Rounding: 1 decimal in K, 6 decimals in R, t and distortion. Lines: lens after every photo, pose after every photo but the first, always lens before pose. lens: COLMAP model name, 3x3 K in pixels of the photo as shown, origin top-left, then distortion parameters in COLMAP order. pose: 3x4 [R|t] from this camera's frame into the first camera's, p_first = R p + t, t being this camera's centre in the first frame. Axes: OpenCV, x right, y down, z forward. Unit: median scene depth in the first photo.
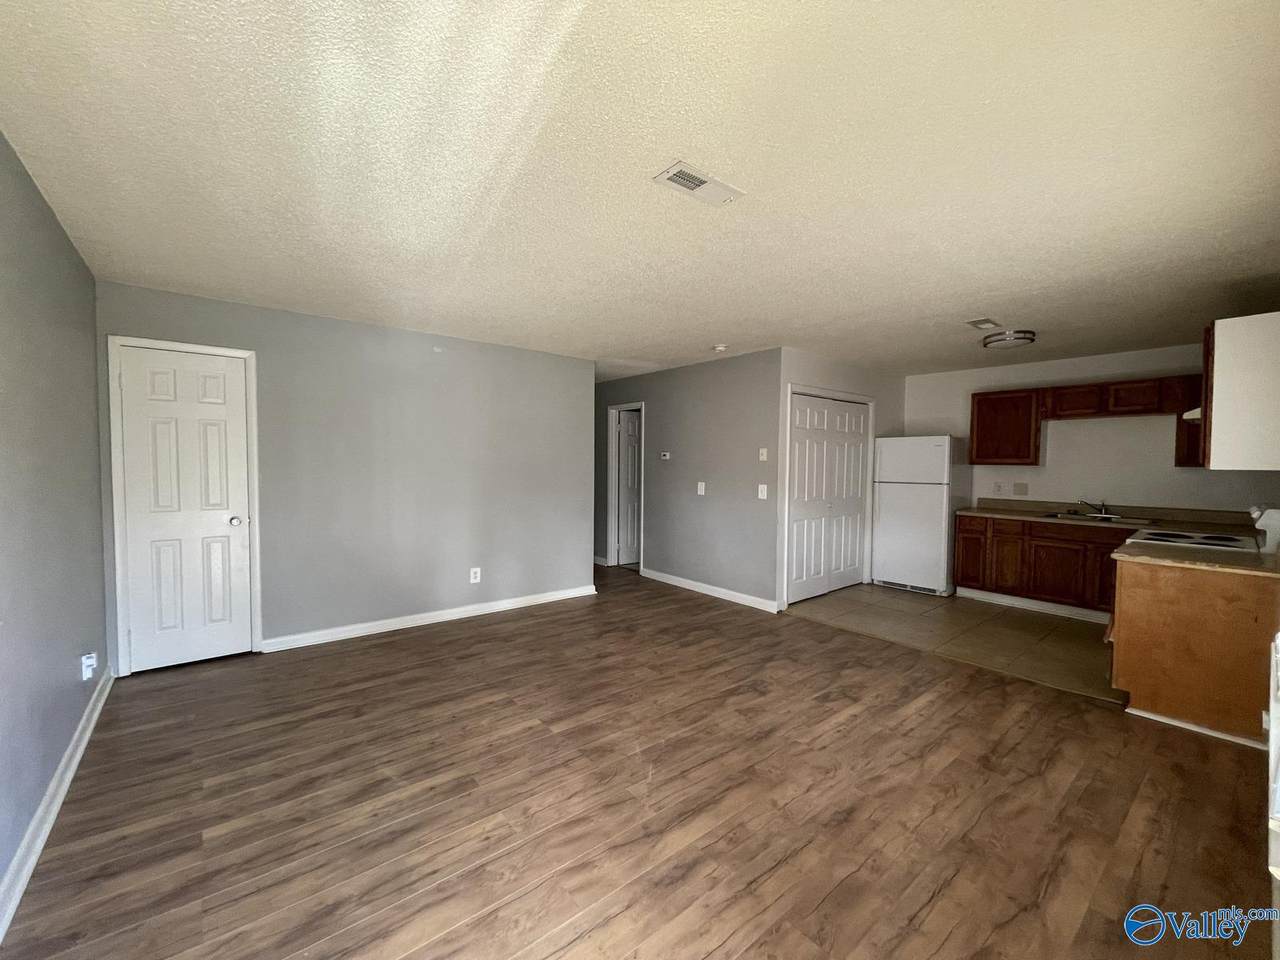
lens RADIAL K [[519.2, 0, 634.6], [0, 519.2, 484.0], [0, 0, 1]] dist [-0.001358, 0.000042]
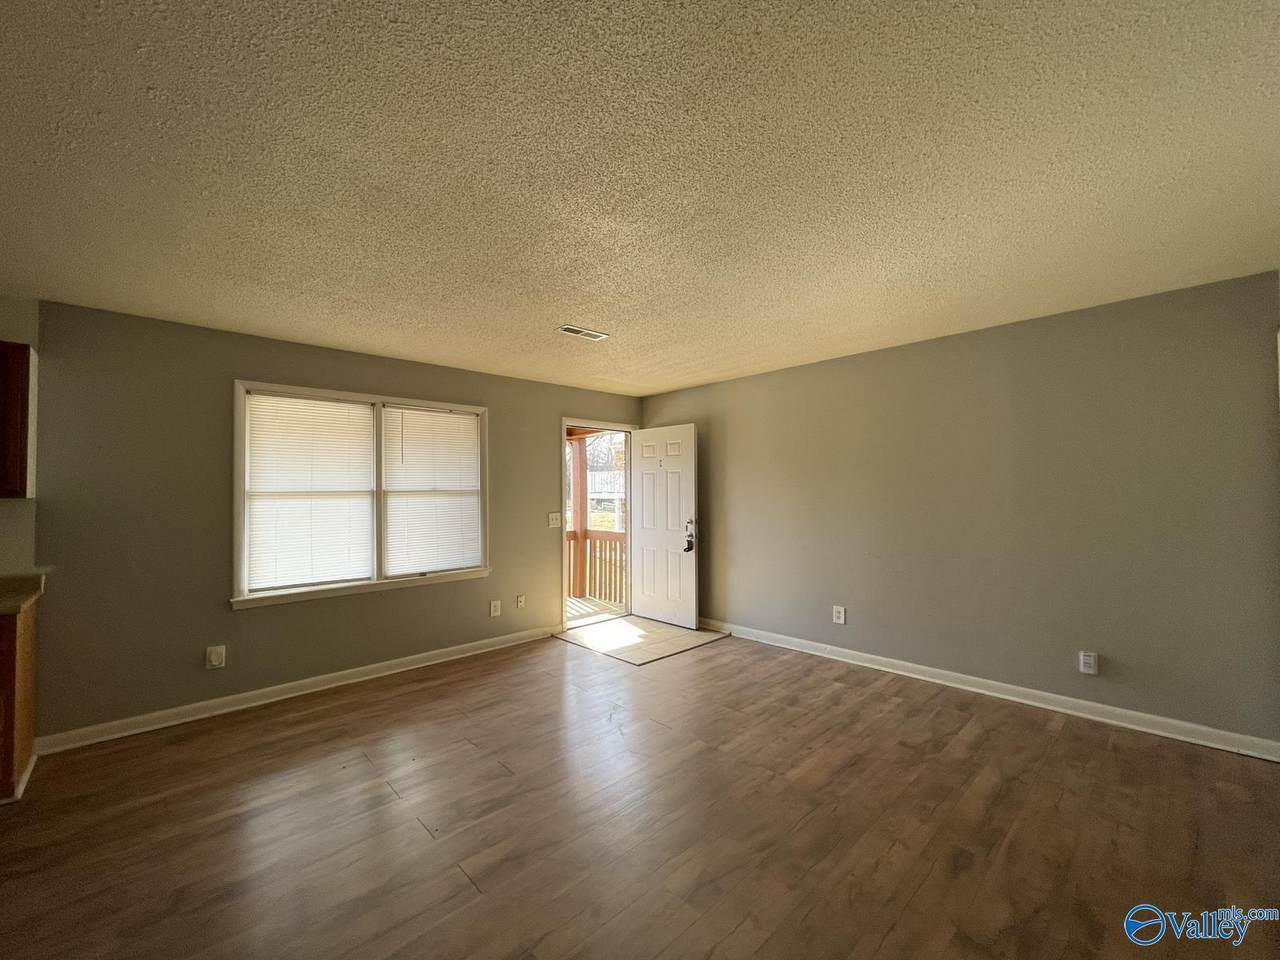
lens RADIAL K [[519.2, 0, 634.6], [0, 519.2, 484.0], [0, 0, 1]] dist [-0.001358, 0.000042]
pose [[-0.997469, -0.000794, -0.071097, 0.048004], [-0.002621, 0.999669, 0.025605, -0.069891], [0.071053, 0.025727, -0.997141, 1.744112]]
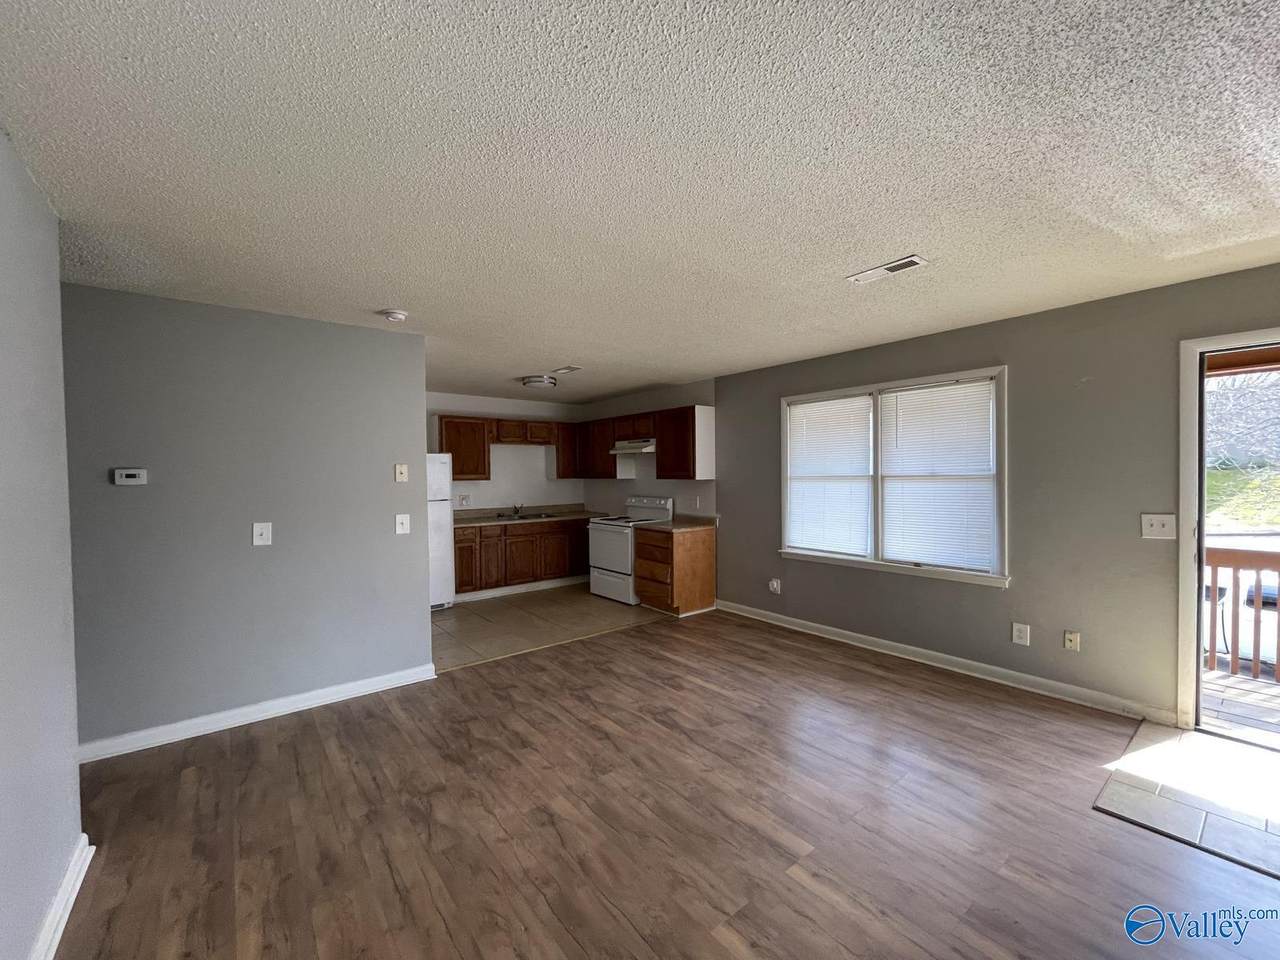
lens RADIAL K [[519.2, 0, 634.6], [0, 519.2, 484.0], [0, 0, 1]] dist [-0.001358, 0.000042]
pose [[0.014905, -0.029066, 0.999466, -0.755423], [0.055289, 0.998072, 0.028201, -0.069439], [-0.998359, 0.054839, 0.016483, 1.033575]]
